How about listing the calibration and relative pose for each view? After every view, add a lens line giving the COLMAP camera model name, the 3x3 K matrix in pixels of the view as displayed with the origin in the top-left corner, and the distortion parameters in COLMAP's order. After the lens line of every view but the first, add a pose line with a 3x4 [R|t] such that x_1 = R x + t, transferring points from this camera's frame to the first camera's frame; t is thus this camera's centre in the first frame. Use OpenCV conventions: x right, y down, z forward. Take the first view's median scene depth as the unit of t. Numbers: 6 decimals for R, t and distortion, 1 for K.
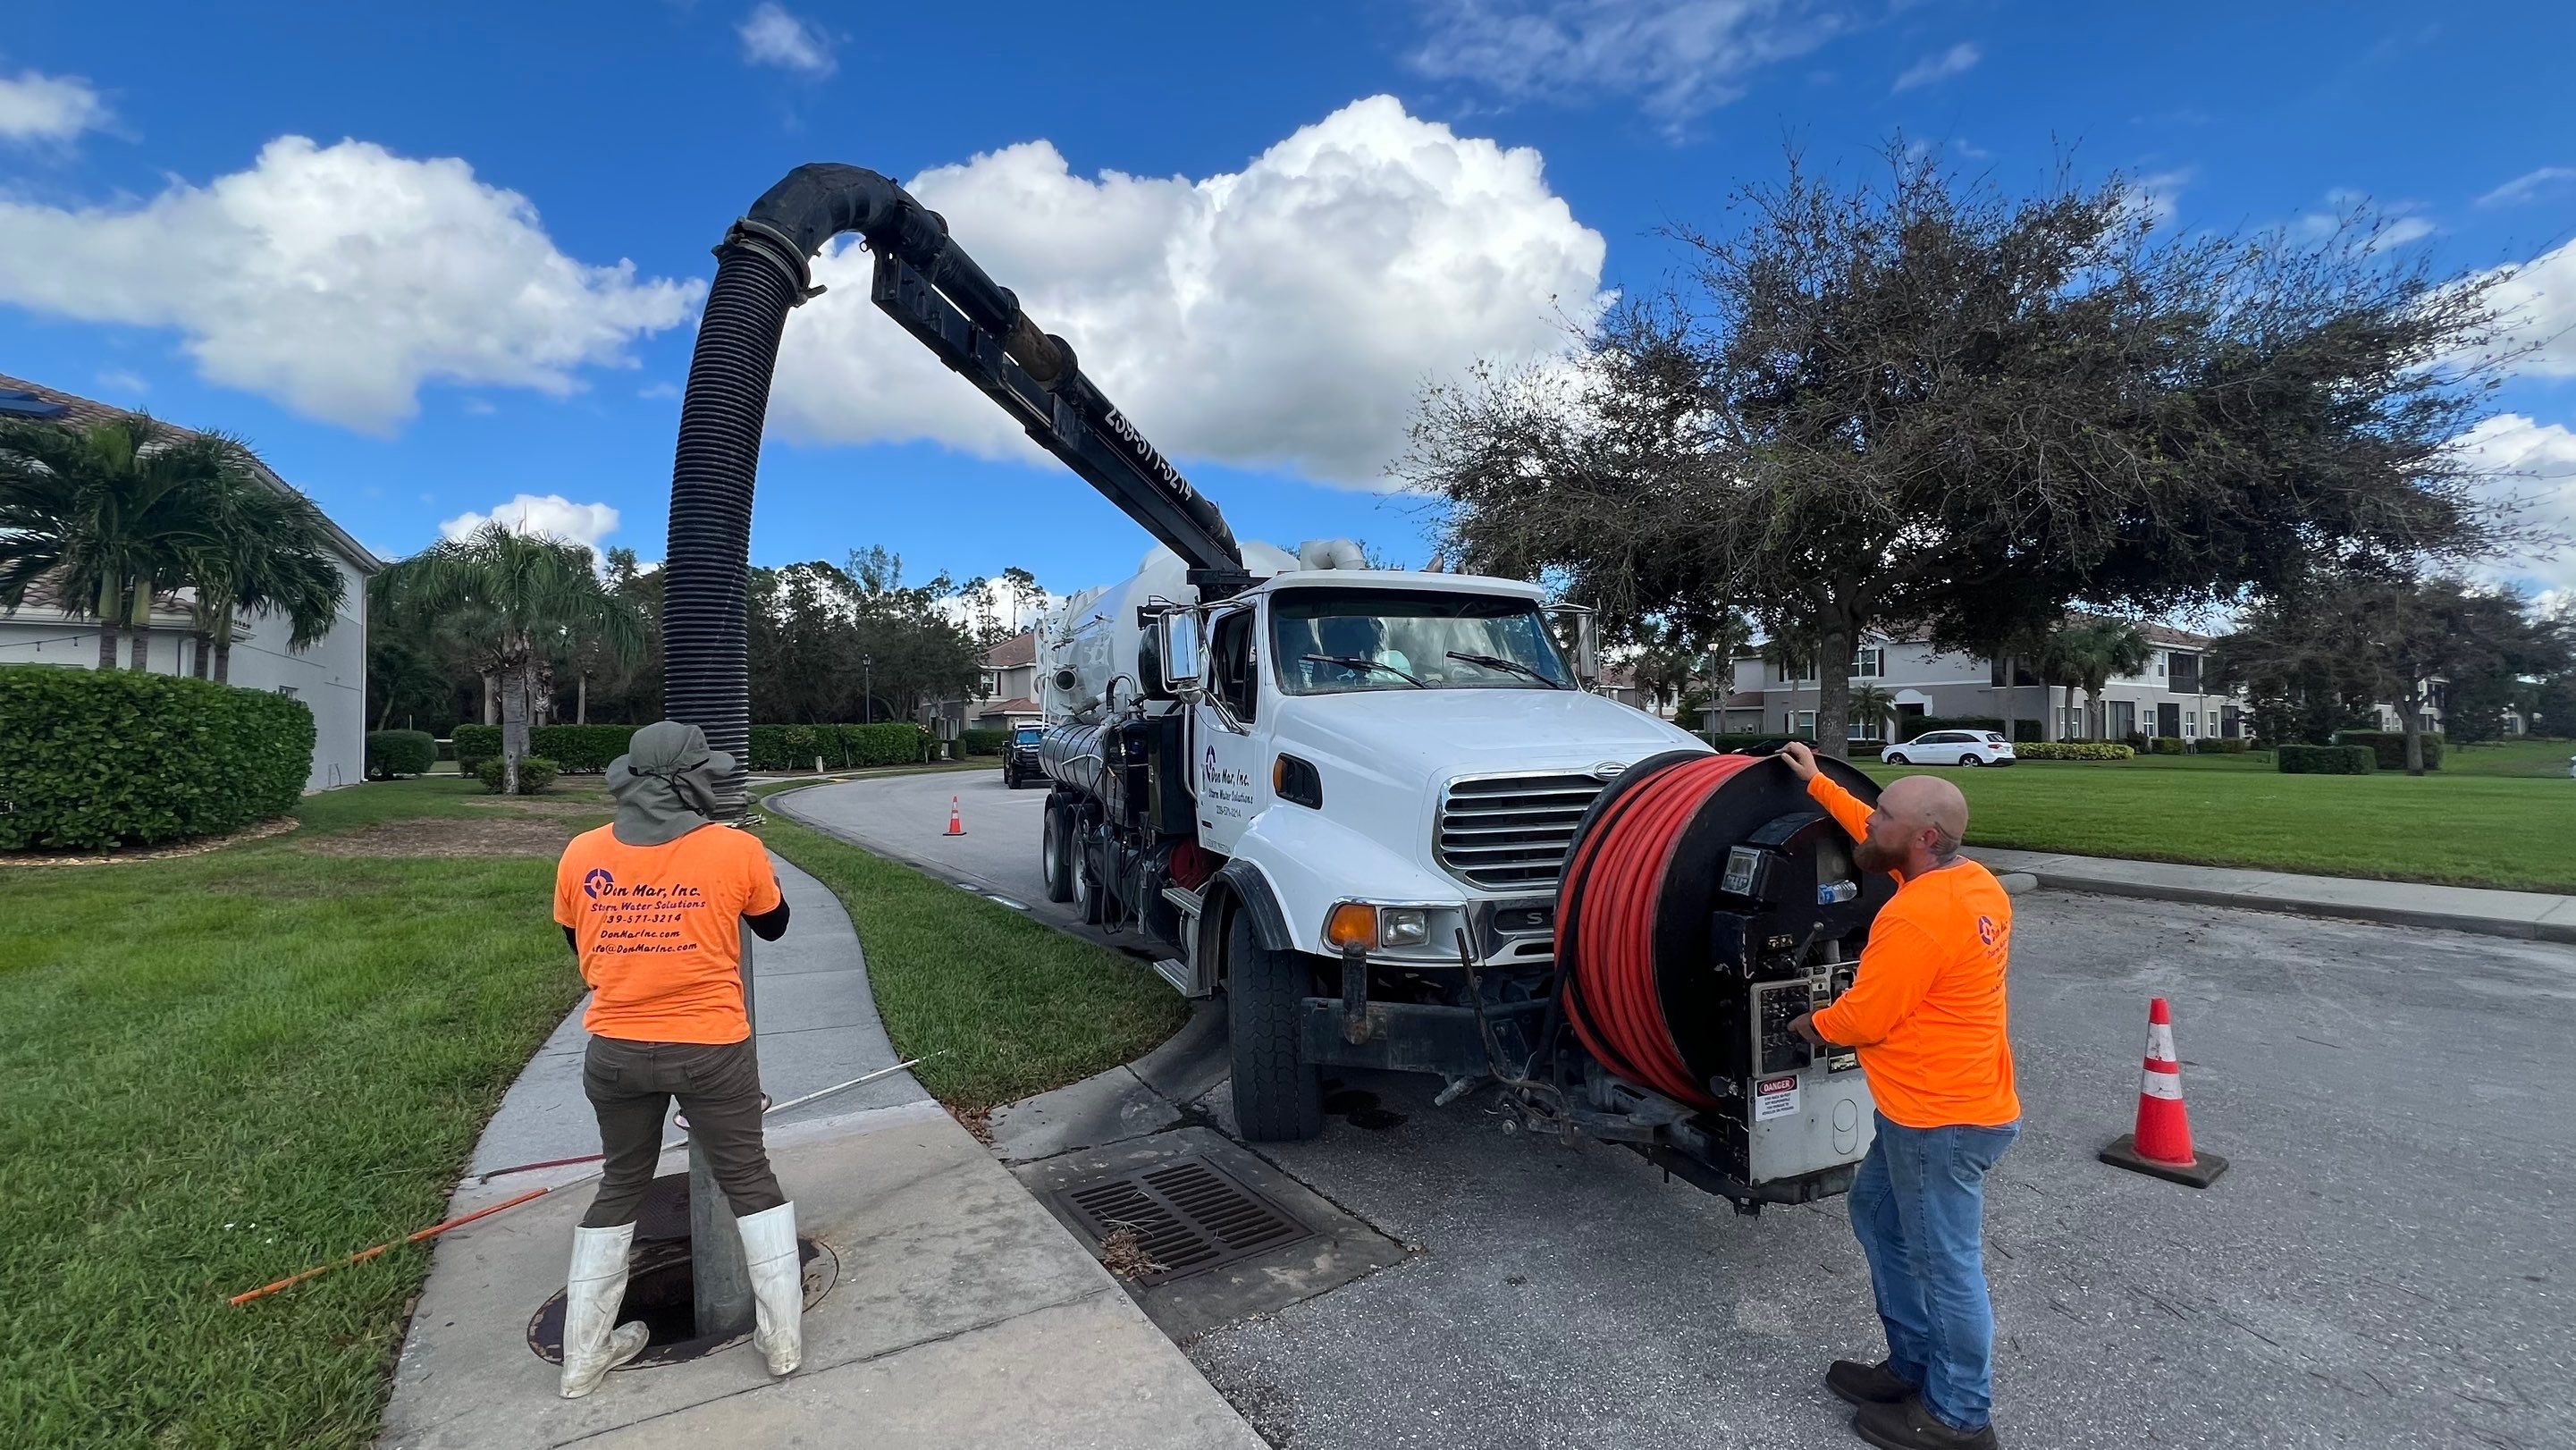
lens RADIAL K [[1027.1, 0, 1283.0], [0, 1027.1, 721.6], [0, 0, 1]] dist [-0.000201, 0.000132]
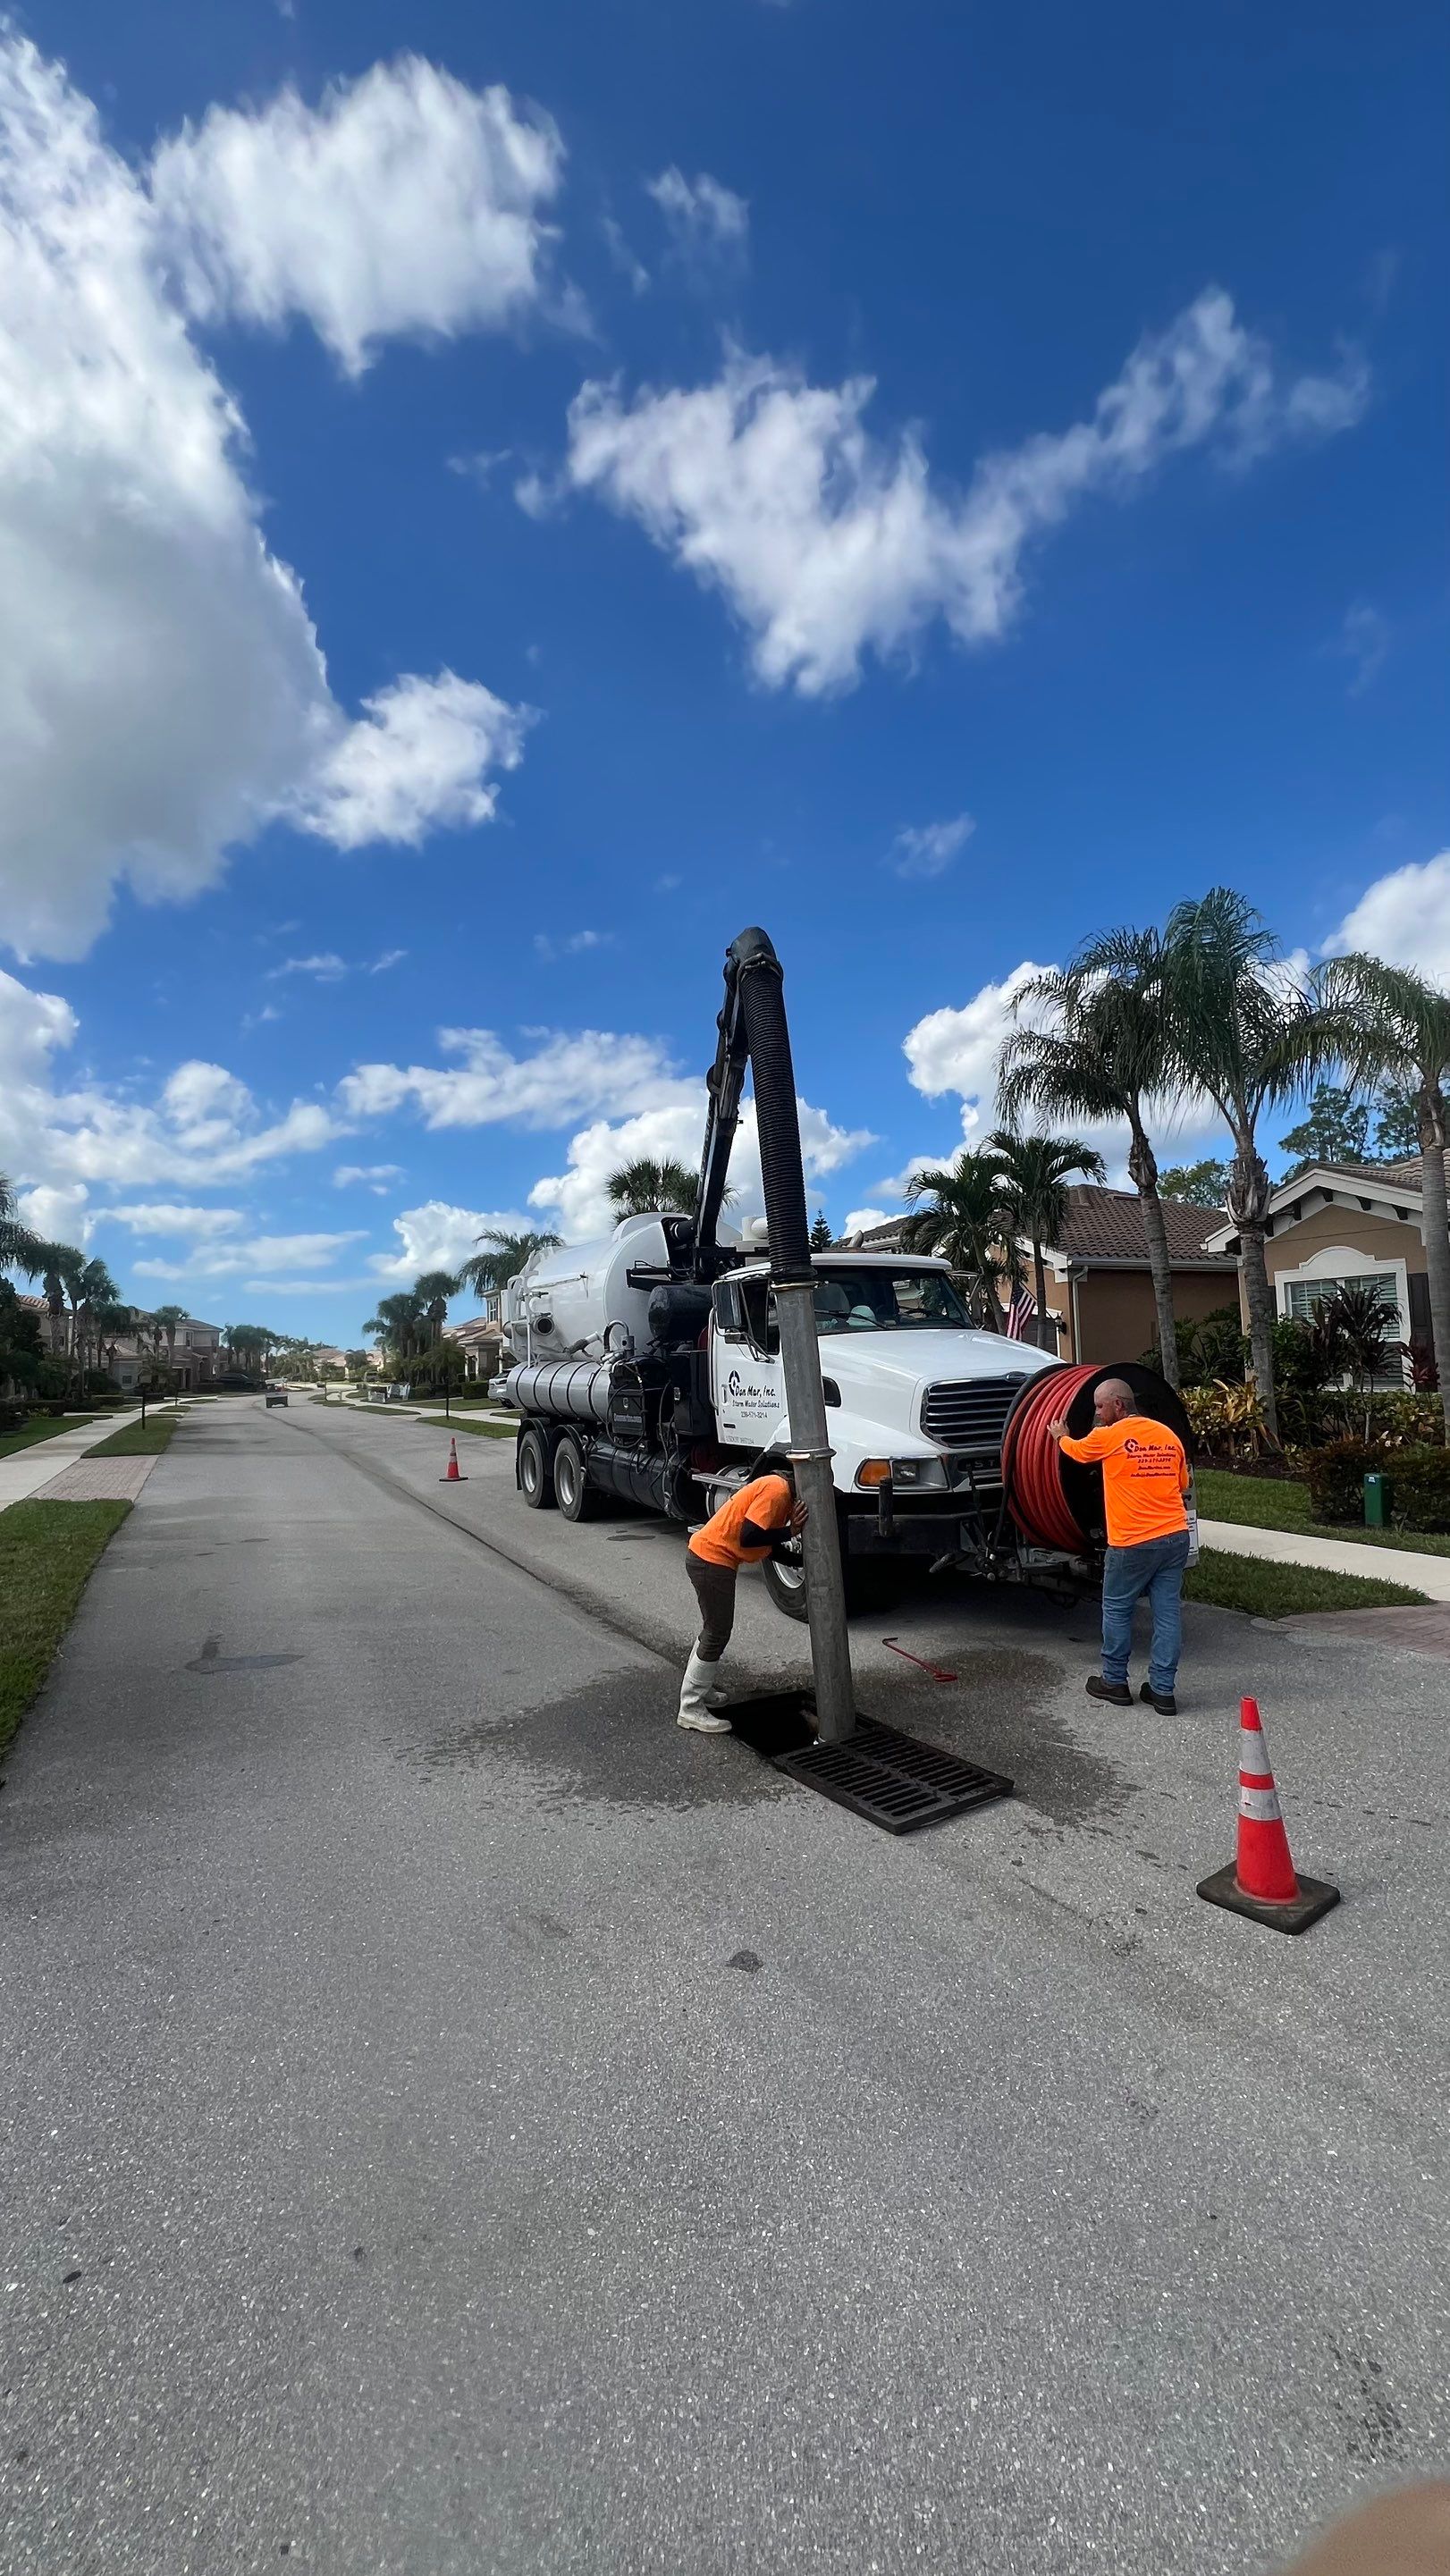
lens RADIAL K [[1036.3, 0, 728.5], [0, 1036.3, 1293.0], [0, 0, 1]] dist [0.001398, -0.000697]
pose [[0.992619, -0.012191, 0.120657, -0.304226], [0.019996, 0.997770, -0.063687, 0.008032], [-0.119611, 0.065630, 0.990649, -0.548054]]
